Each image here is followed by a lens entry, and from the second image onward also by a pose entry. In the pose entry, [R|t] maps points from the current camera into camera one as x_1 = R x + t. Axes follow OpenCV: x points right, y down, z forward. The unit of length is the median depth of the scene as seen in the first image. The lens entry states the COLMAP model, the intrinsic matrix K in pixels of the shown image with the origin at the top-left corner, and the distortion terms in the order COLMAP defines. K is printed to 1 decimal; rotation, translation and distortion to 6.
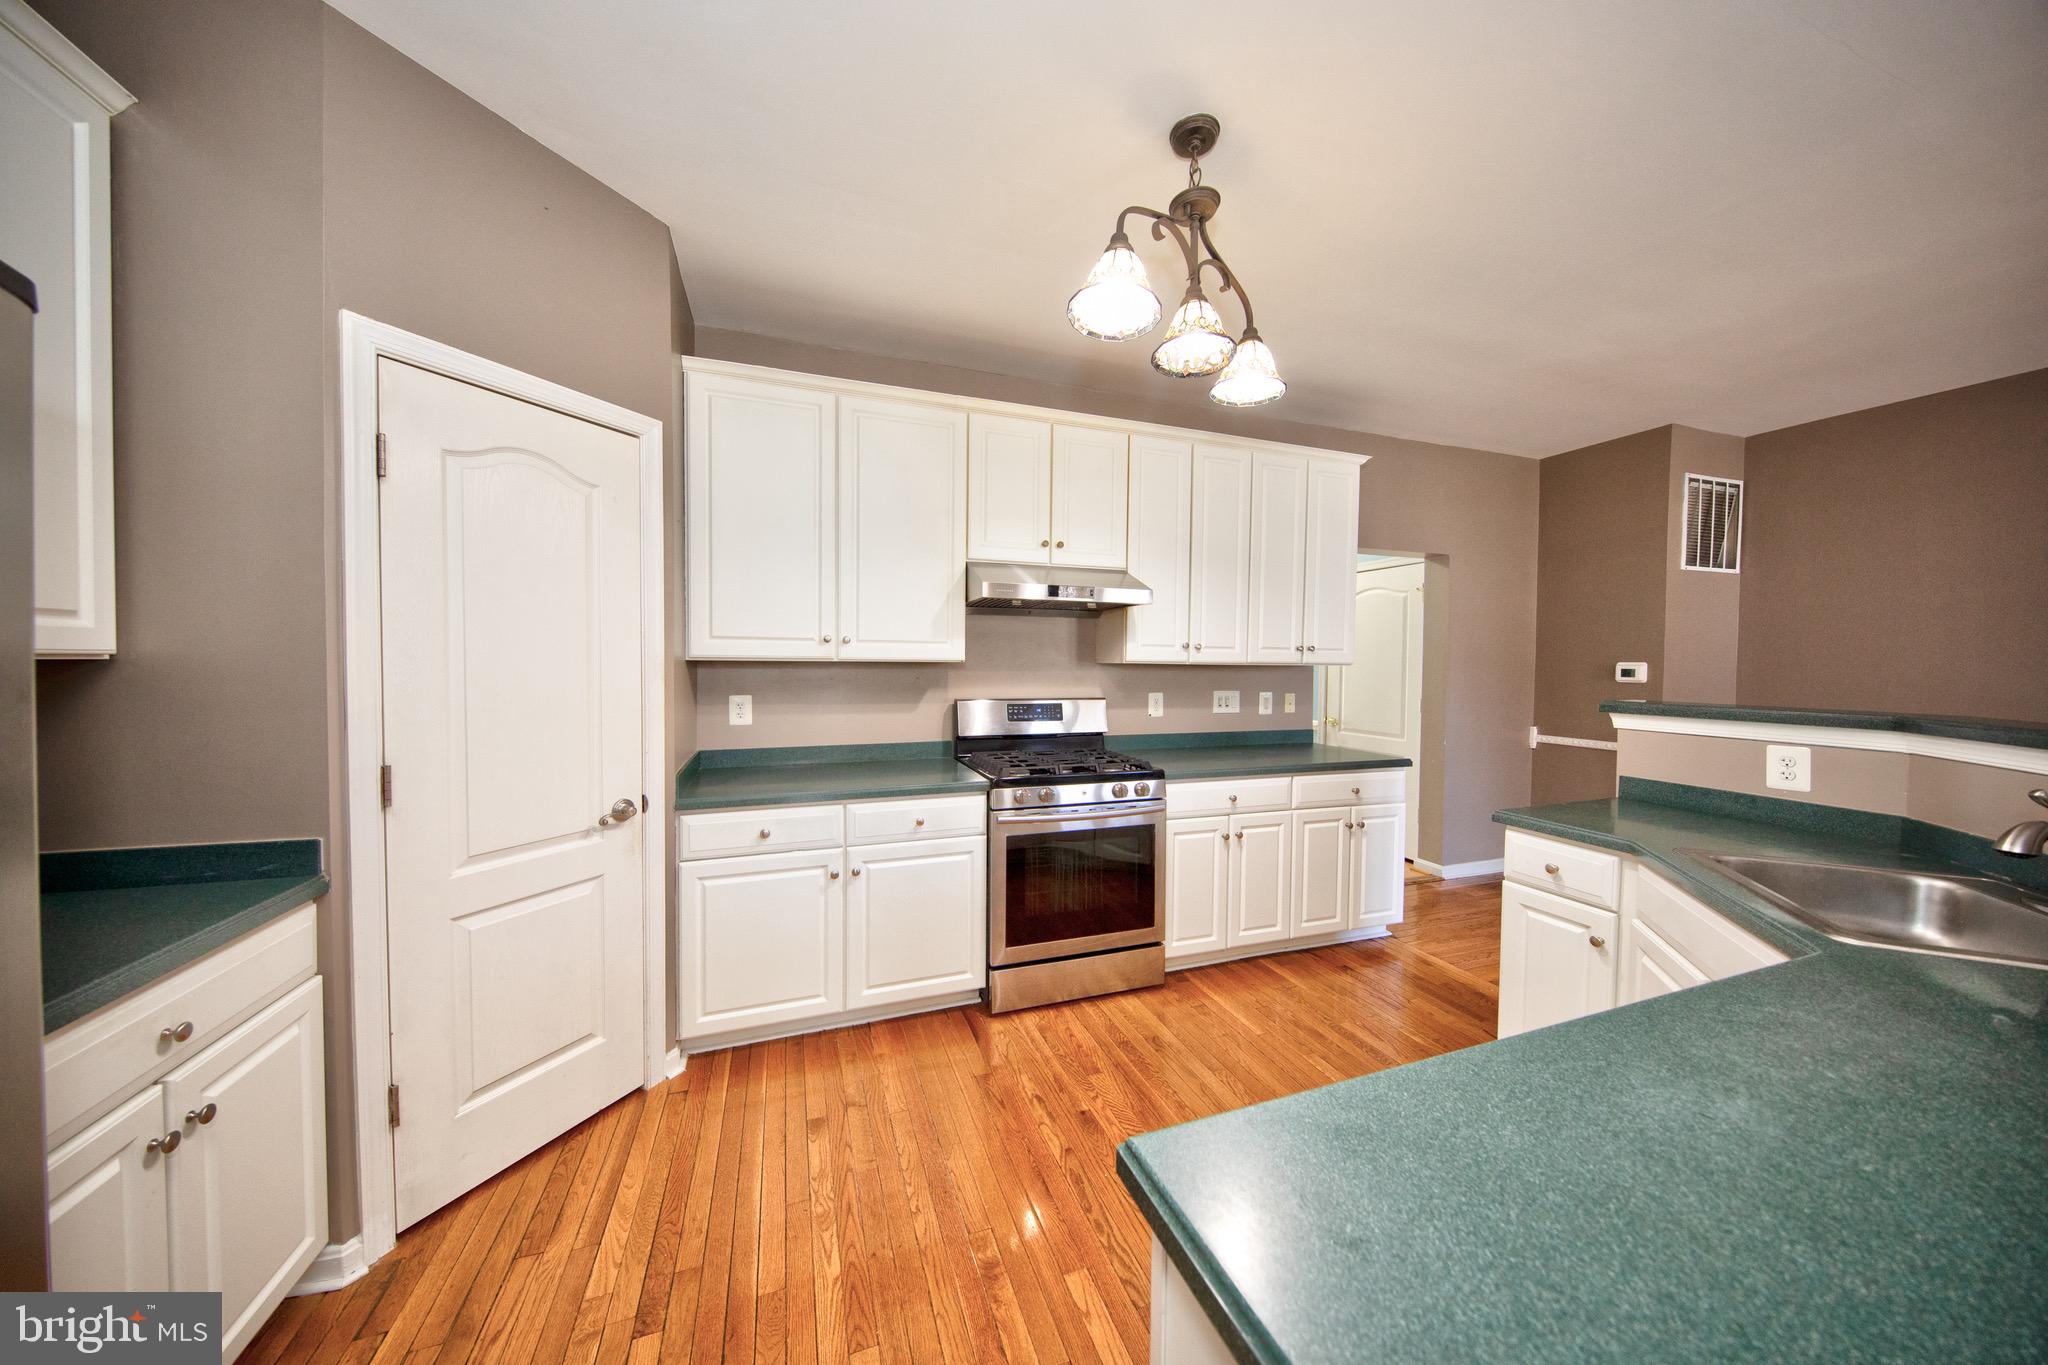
lens RADIAL K [[645.5, 0, 1014.6], [0, 645.5, 675.2], [0, 0, 1]] dist [0.005995, -0.003492]
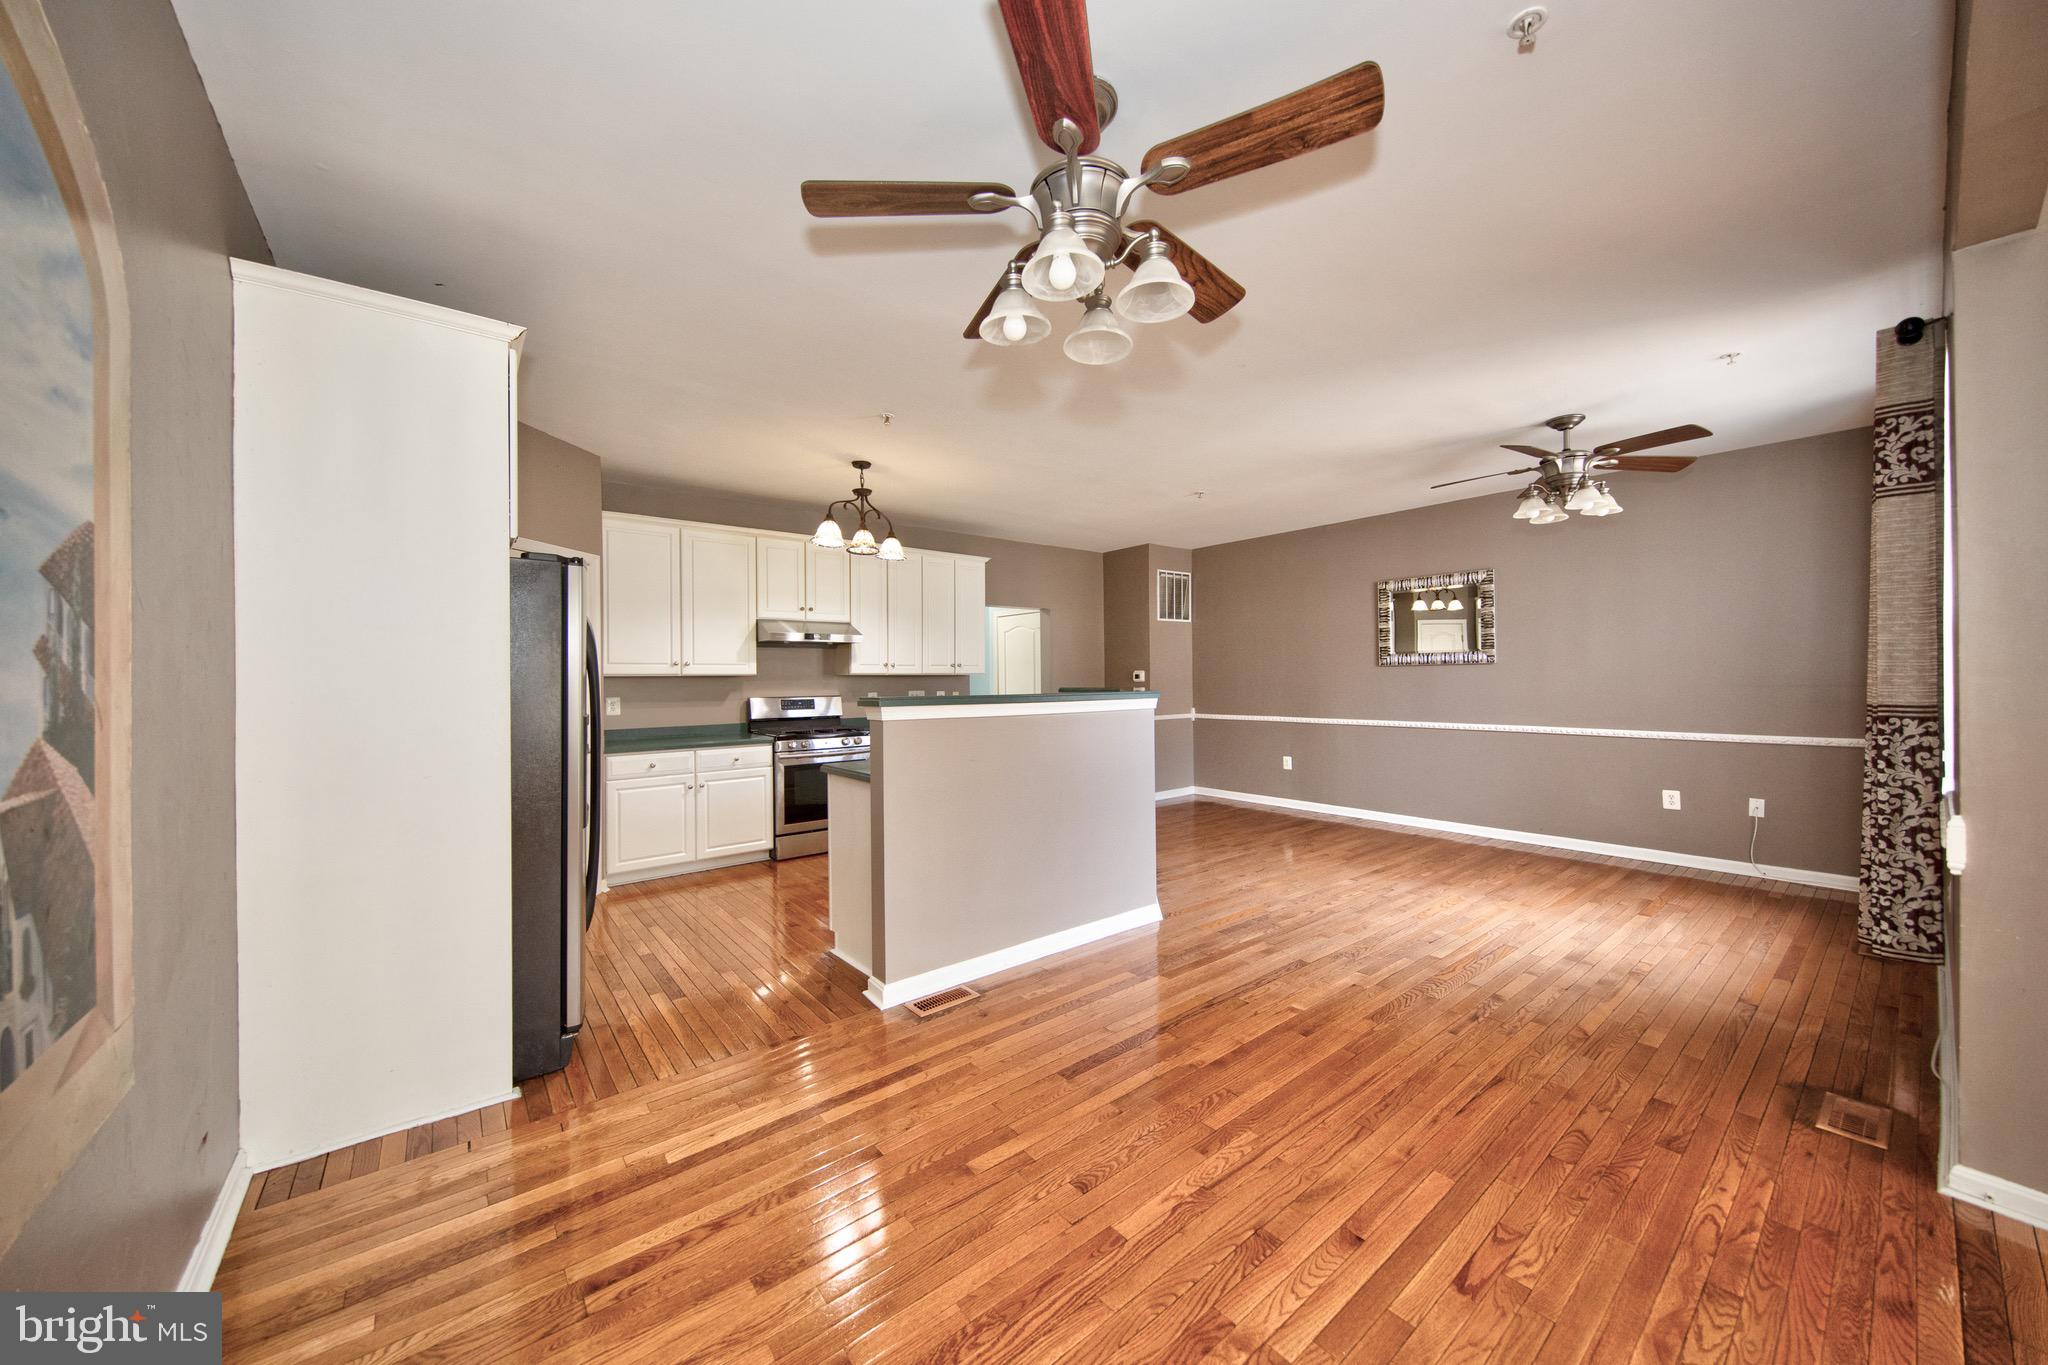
lens RADIAL K [[713.8, 0, 1015.4], [0, 713.8, 675.8], [0, 0, 1]] dist [0.011848, -0.006772]
pose [[0.944673, -0.014946, 0.327672, -0.051338], [0.022134, 0.999589, -0.018216, 0.034803], [-0.327265, 0.024461, 0.944616, -1.164461]]
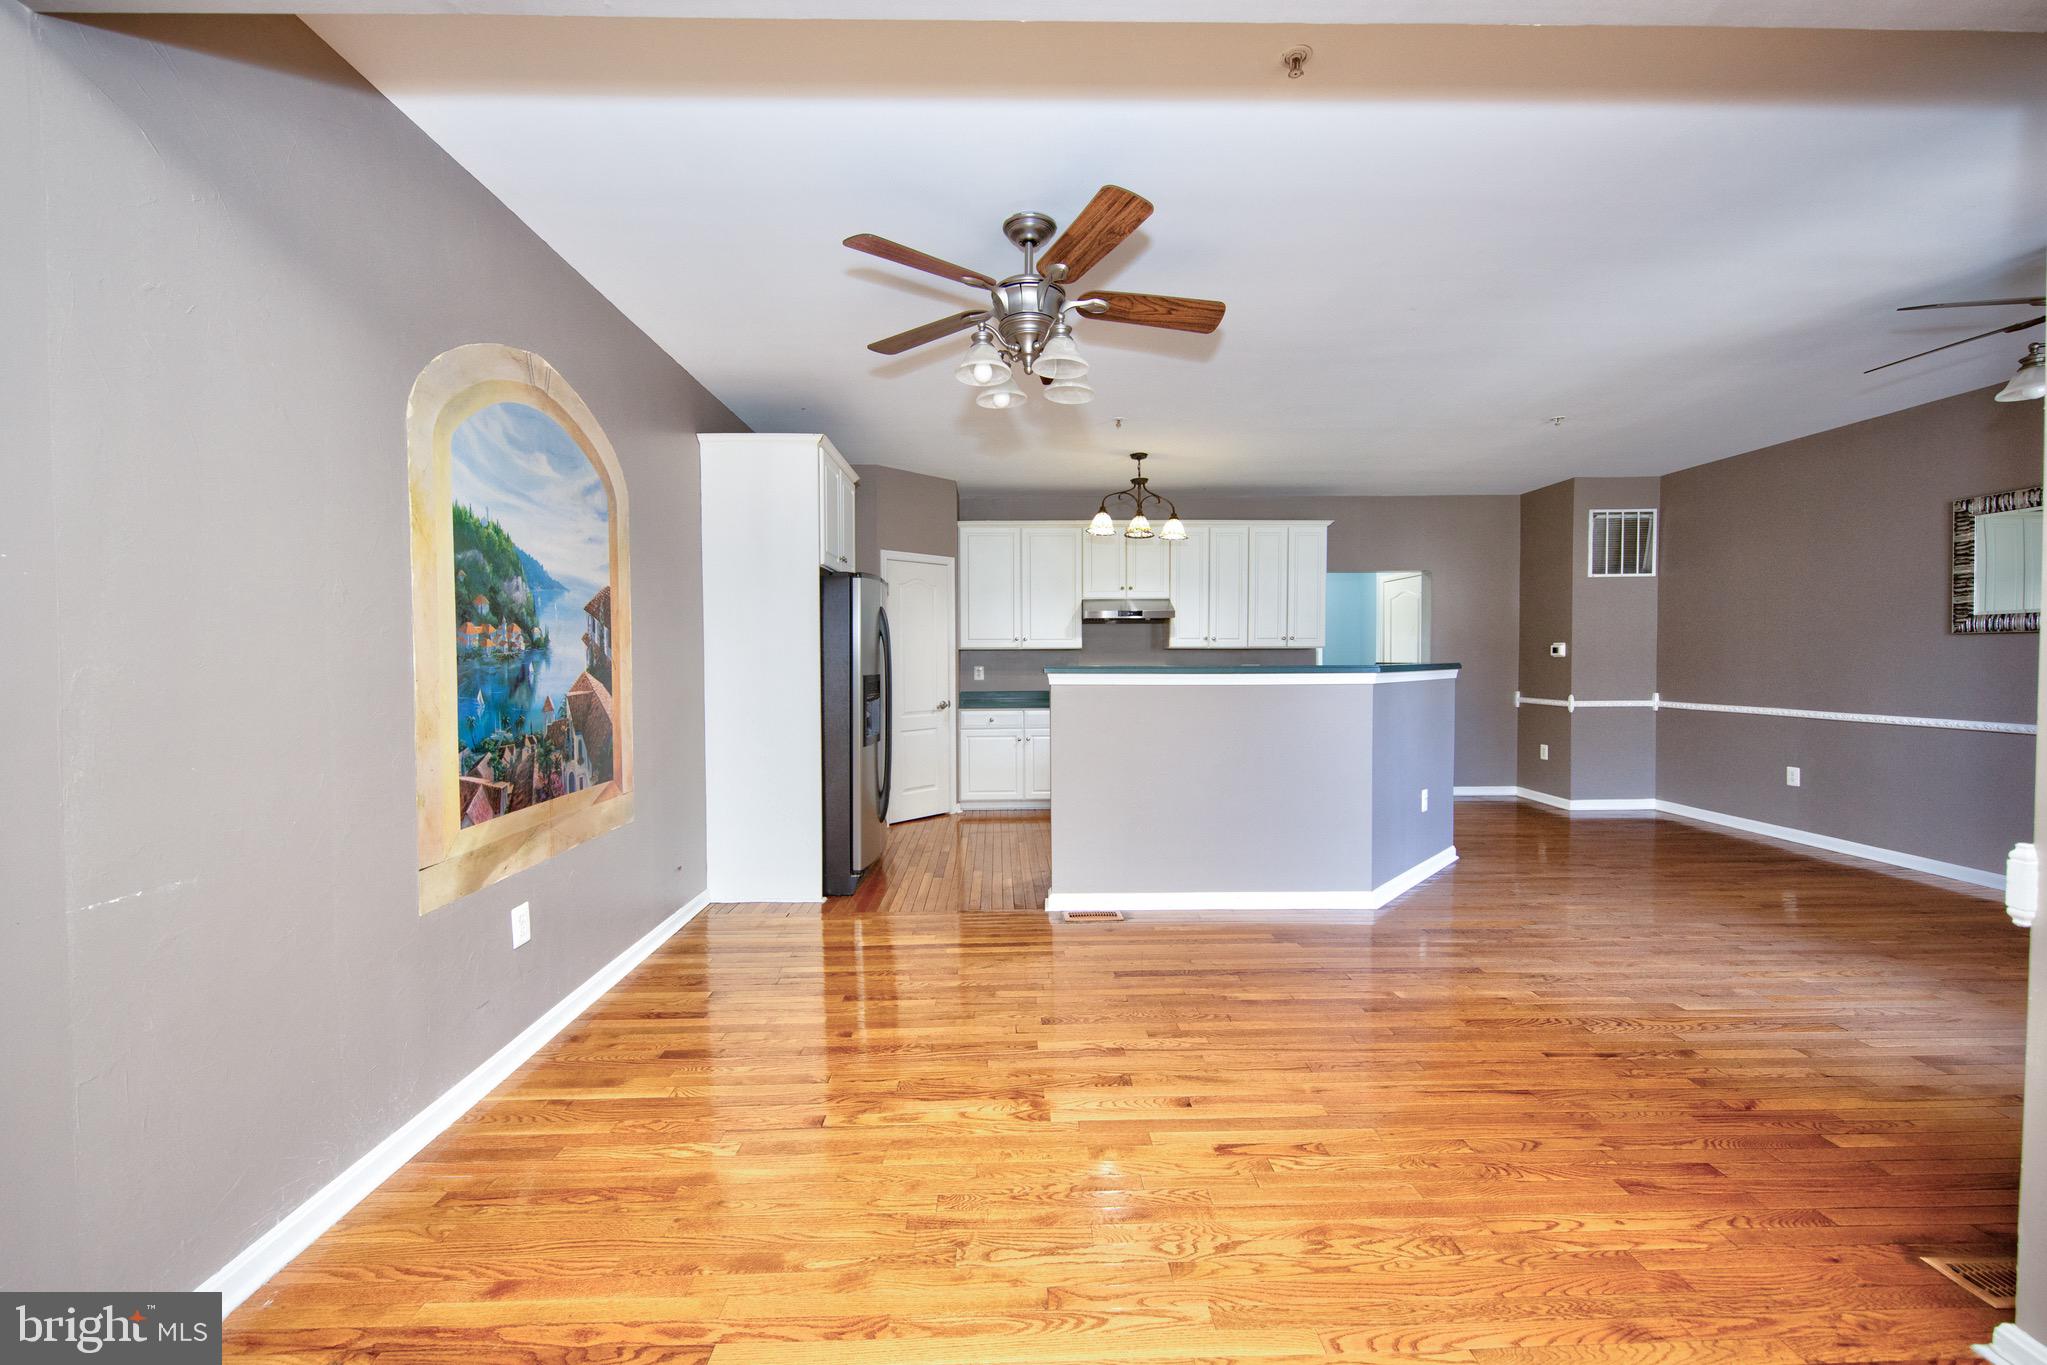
lens RADIAL K [[788.1, 0, 1014.3], [0, 788.1, 675.0], [0, 0, 1]] dist [0.014907, -0.007184]
pose [[0.951073, -0.004317, -0.308937, 0.521583], [0.005982, 0.999972, 0.004443, 0.053797], [0.308909, -0.006074, 0.951072, -1.528263]]
